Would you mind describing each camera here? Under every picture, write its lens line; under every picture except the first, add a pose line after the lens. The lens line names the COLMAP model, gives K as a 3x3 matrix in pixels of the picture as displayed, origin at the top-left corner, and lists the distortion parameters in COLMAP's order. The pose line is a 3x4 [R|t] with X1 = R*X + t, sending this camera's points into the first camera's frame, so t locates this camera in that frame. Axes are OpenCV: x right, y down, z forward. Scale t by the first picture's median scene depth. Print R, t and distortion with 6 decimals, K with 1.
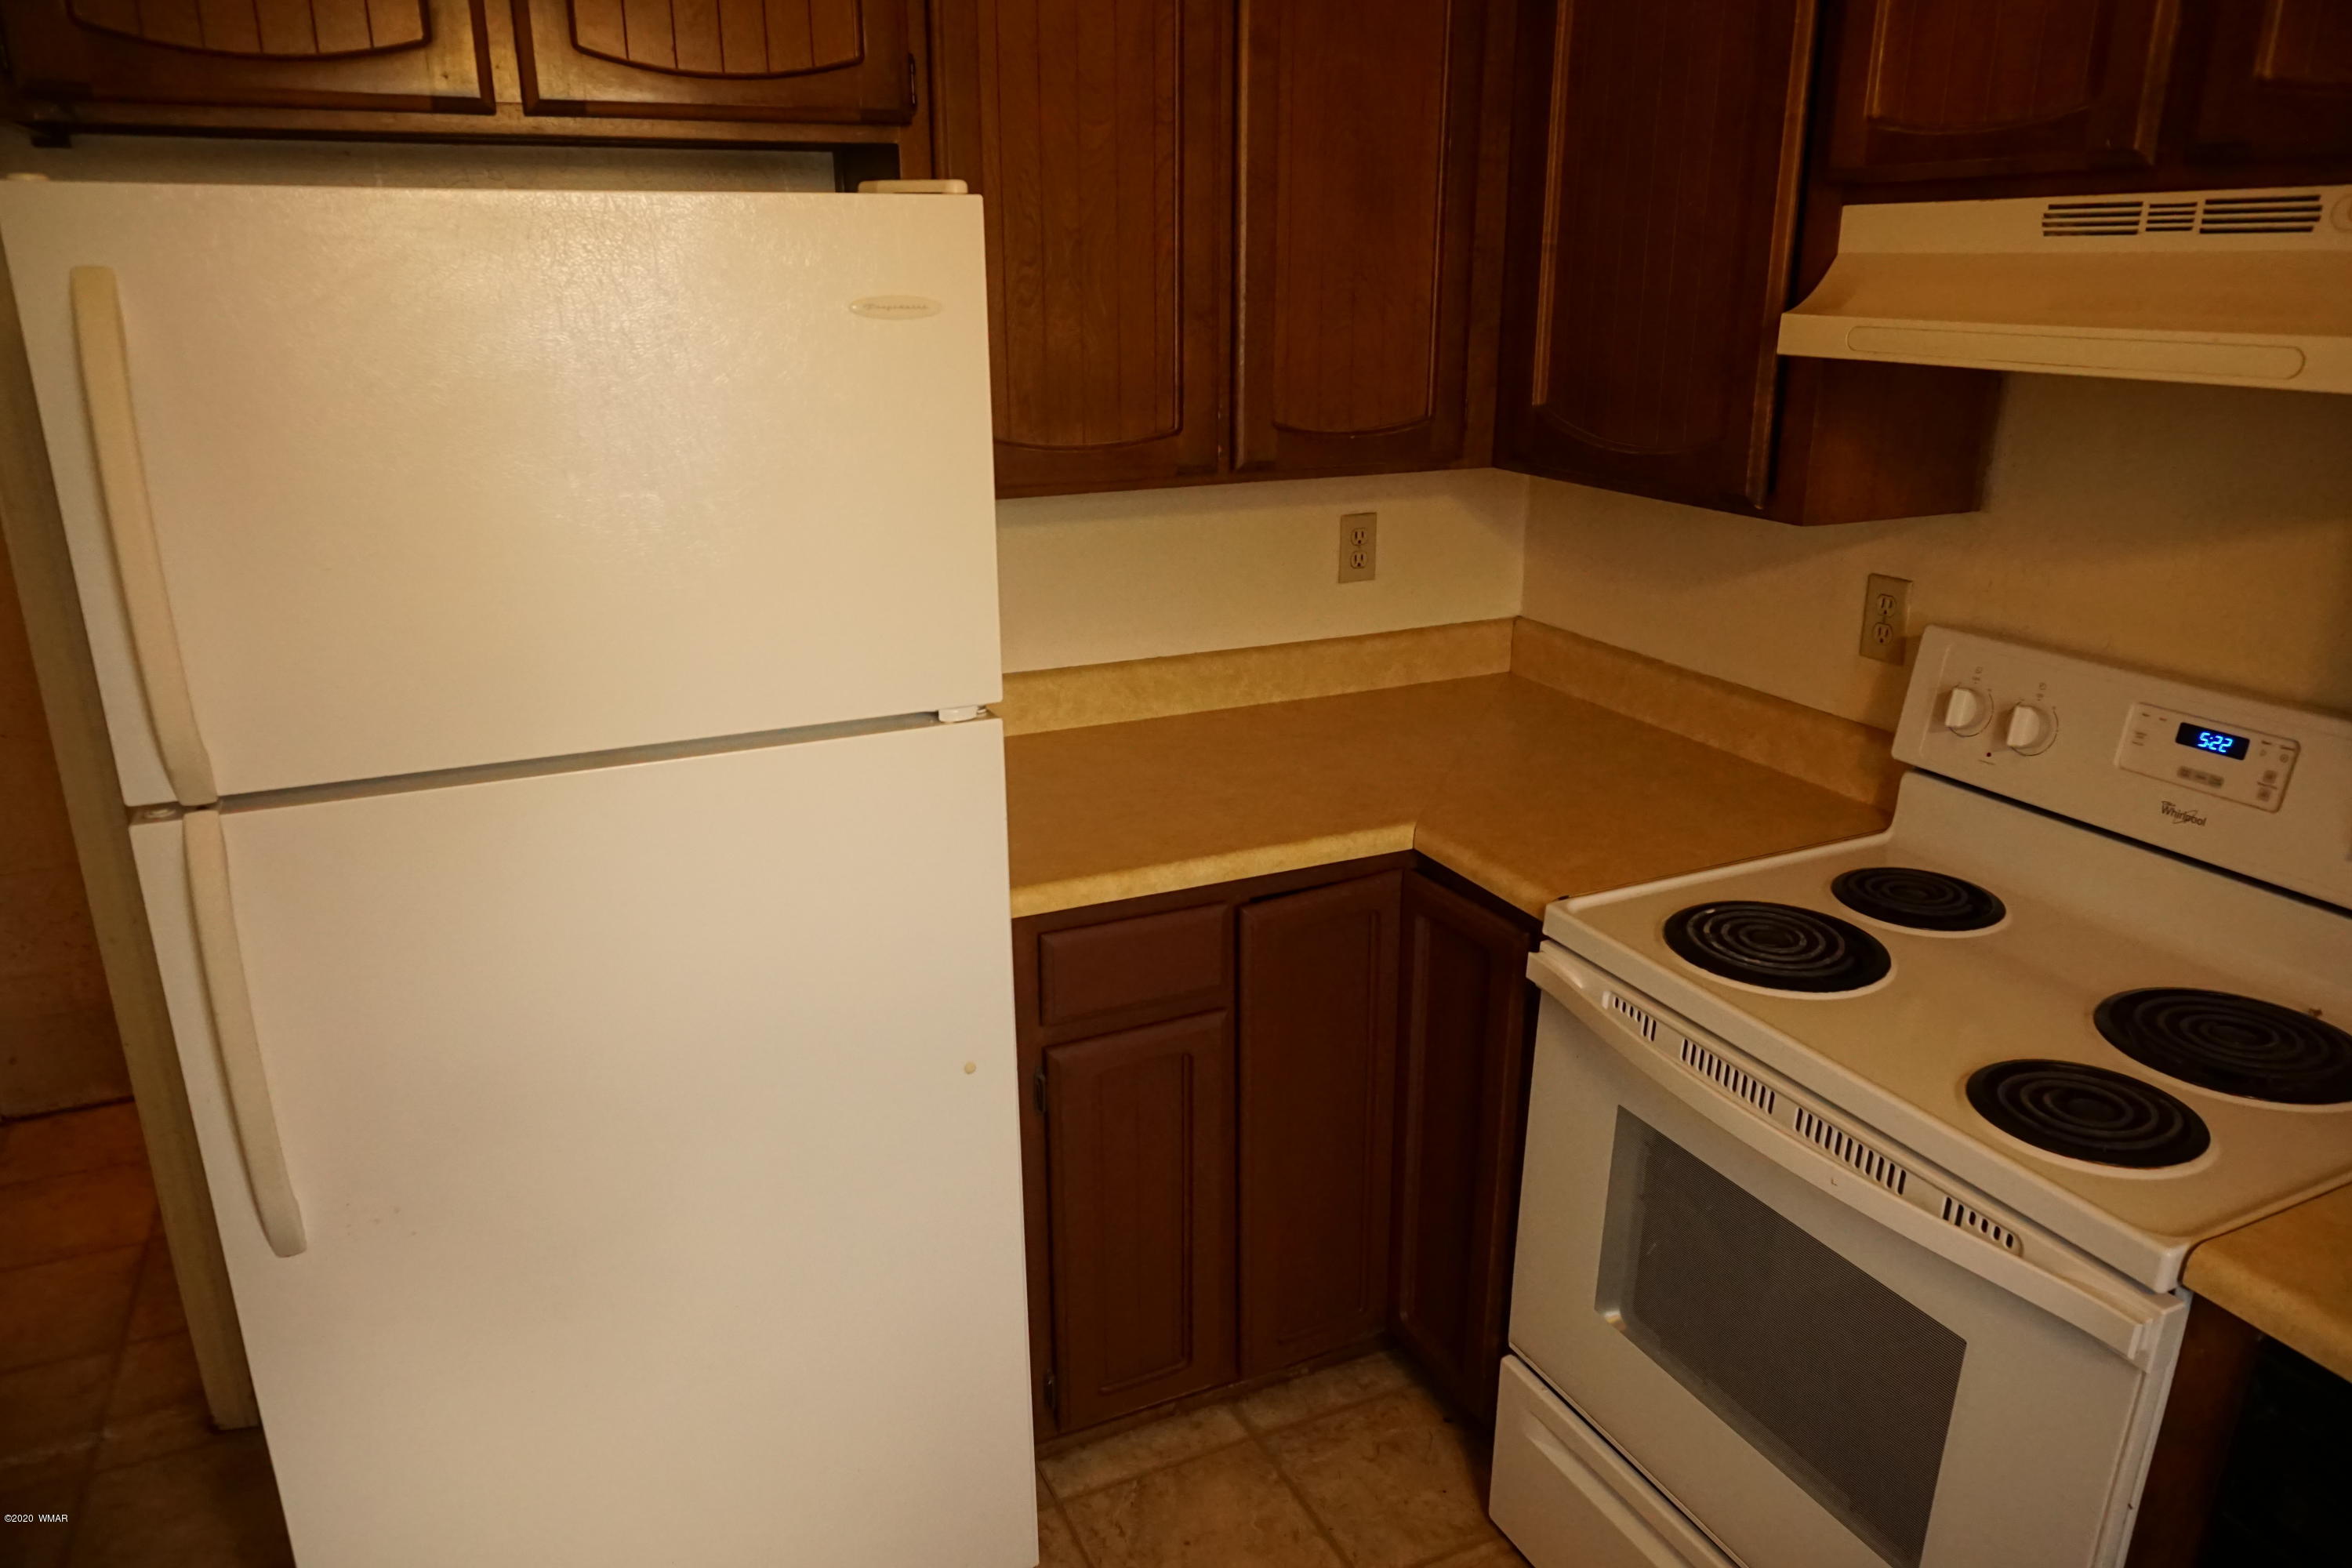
lens RADIAL K [[1572.0, 0, 1176.0], [0, 1572.0, 784.0], [0, 0, 1]] dist [-0.042279, 0.022163]
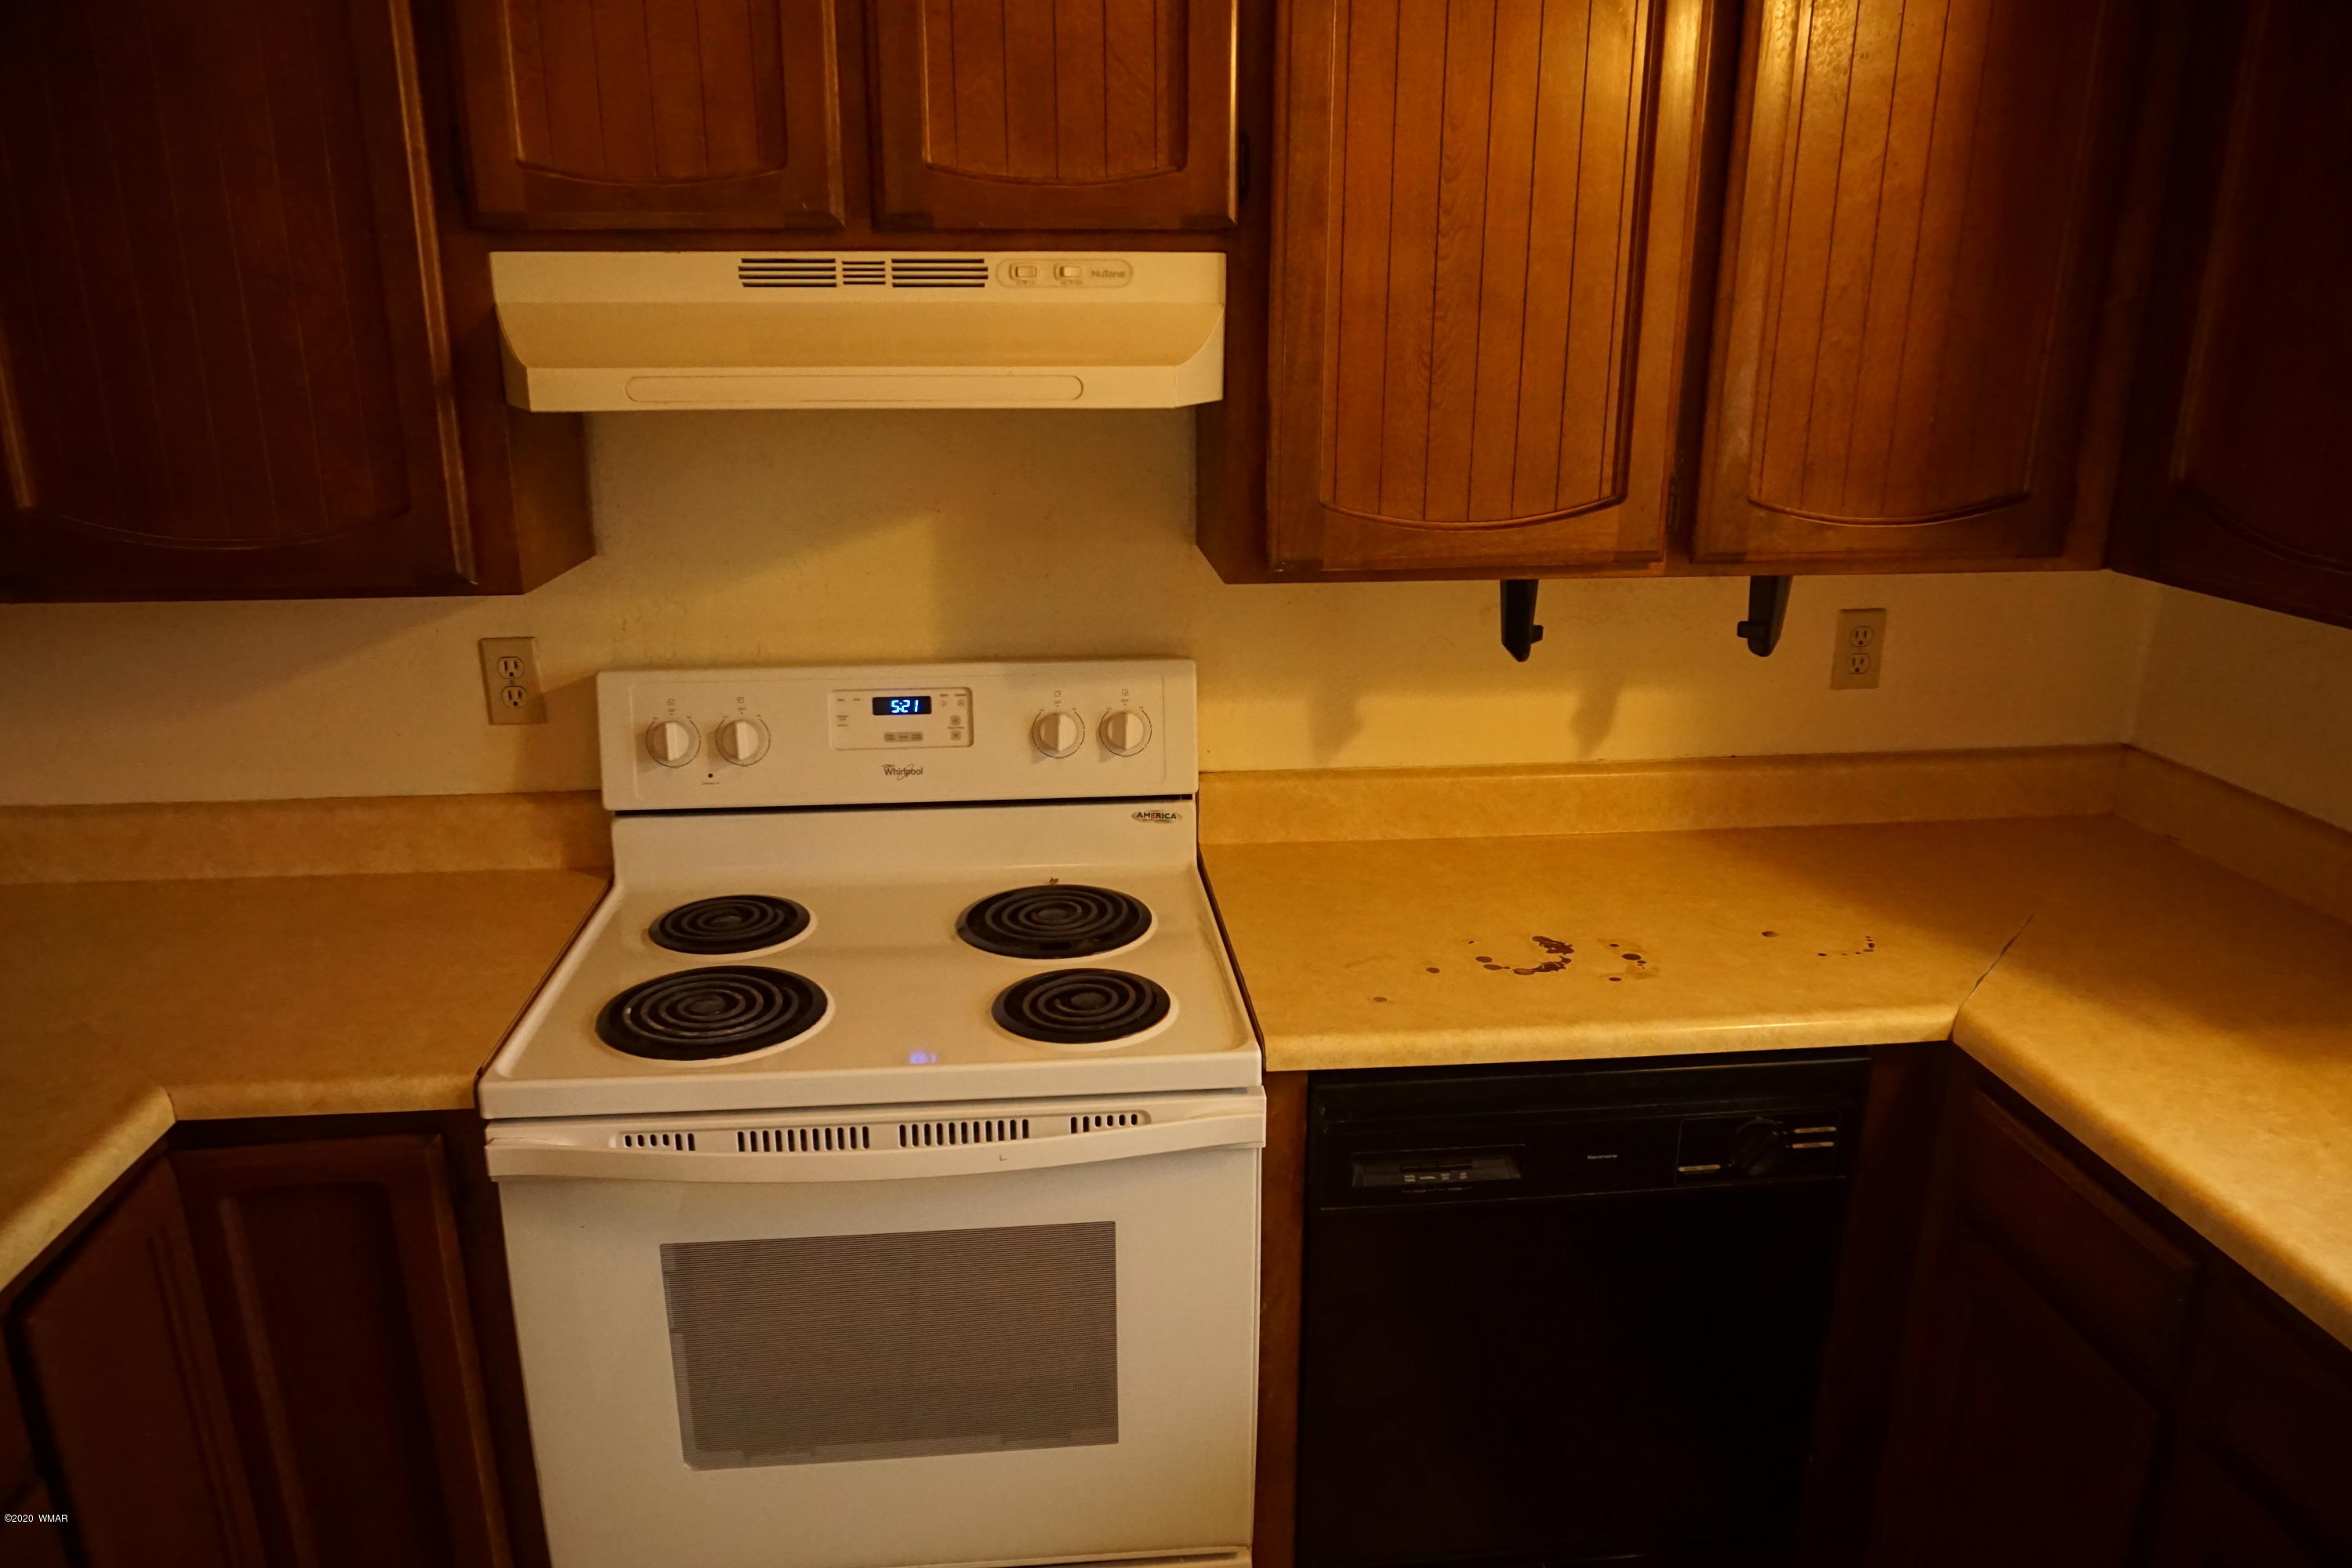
lens RADIAL K [[1561.2, 0, 1176.0], [0, 1561.2, 784.0], [0, 0, 1]] dist [-0.034094, 0.007410]
pose [[0.334448, -0.265585, 0.904217, -0.372877], [0.292803, 0.941268, 0.168167, -0.112571], [-0.895774, 0.208514, 0.392570, 0.349417]]
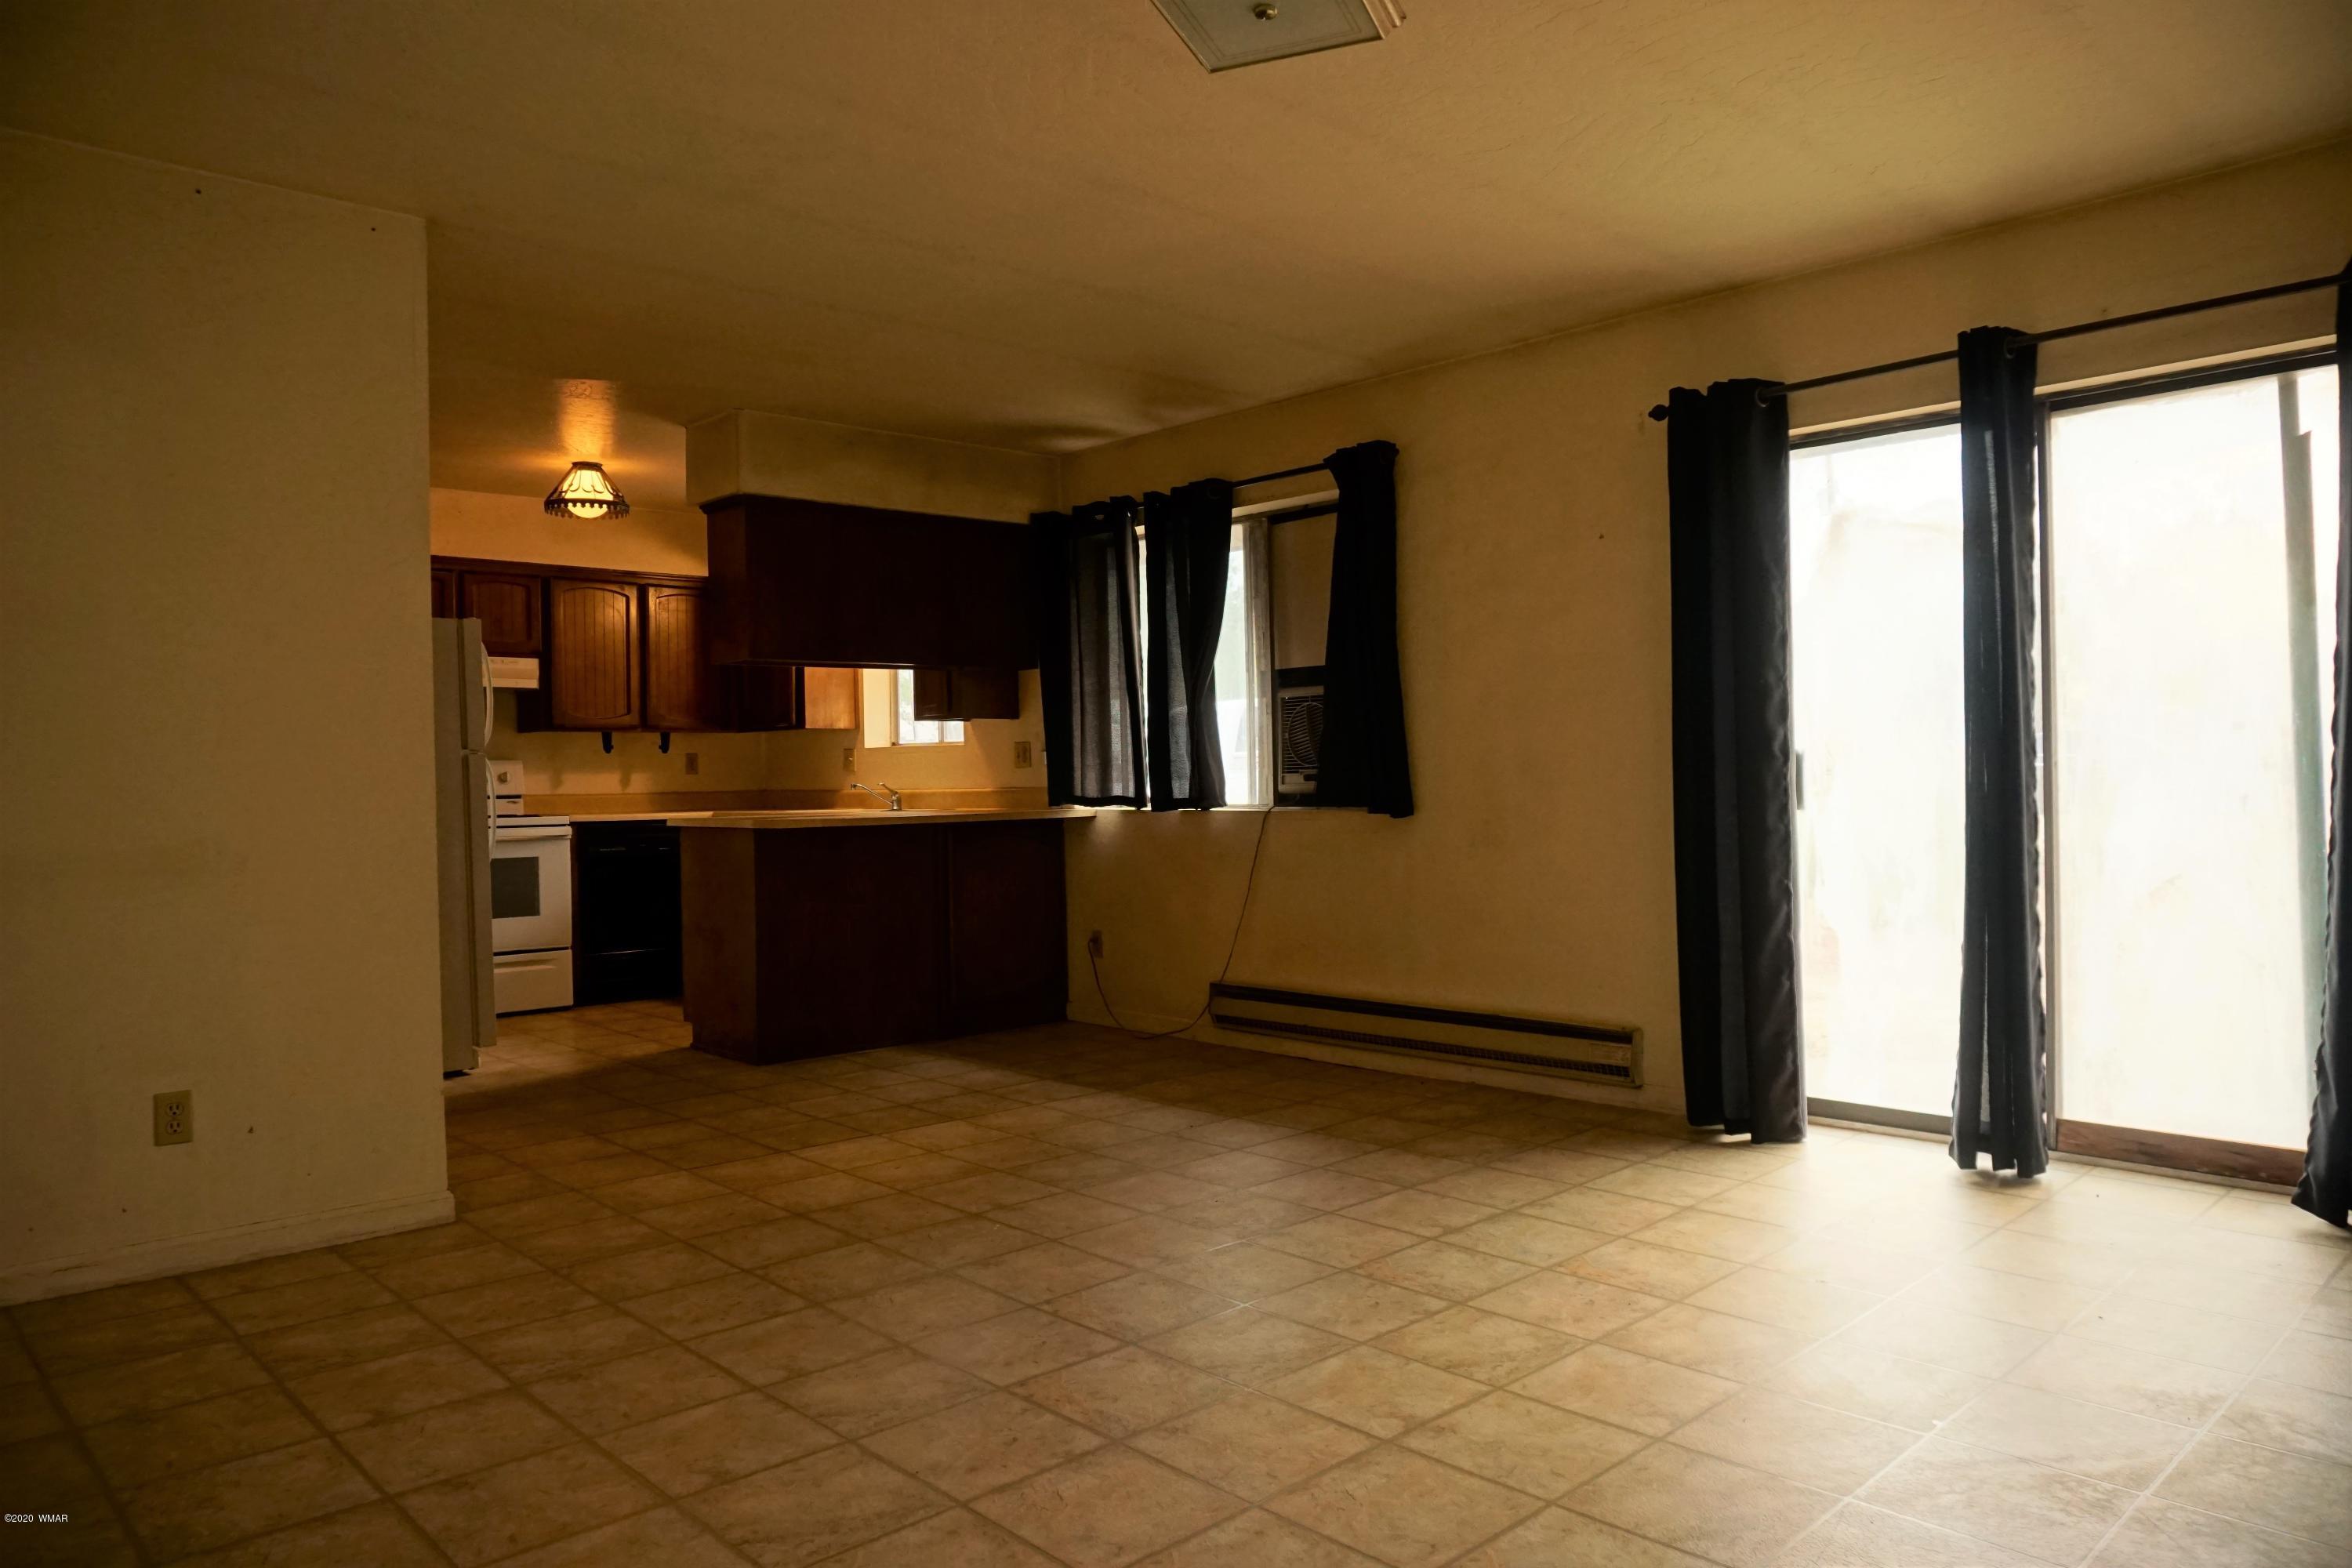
lens RADIAL K [[1554.7, 0, 1176.0], [0, 1554.7, 784.0], [0, 0, 1]] dist [-0.049792, 0.002887]
pose [[-0.314911, 0.003550, 0.949115, -4.326047], [0.312383, 0.944666, 0.100113, 0.229783], [-0.896241, 0.328014, -0.298595, 0.438984]]
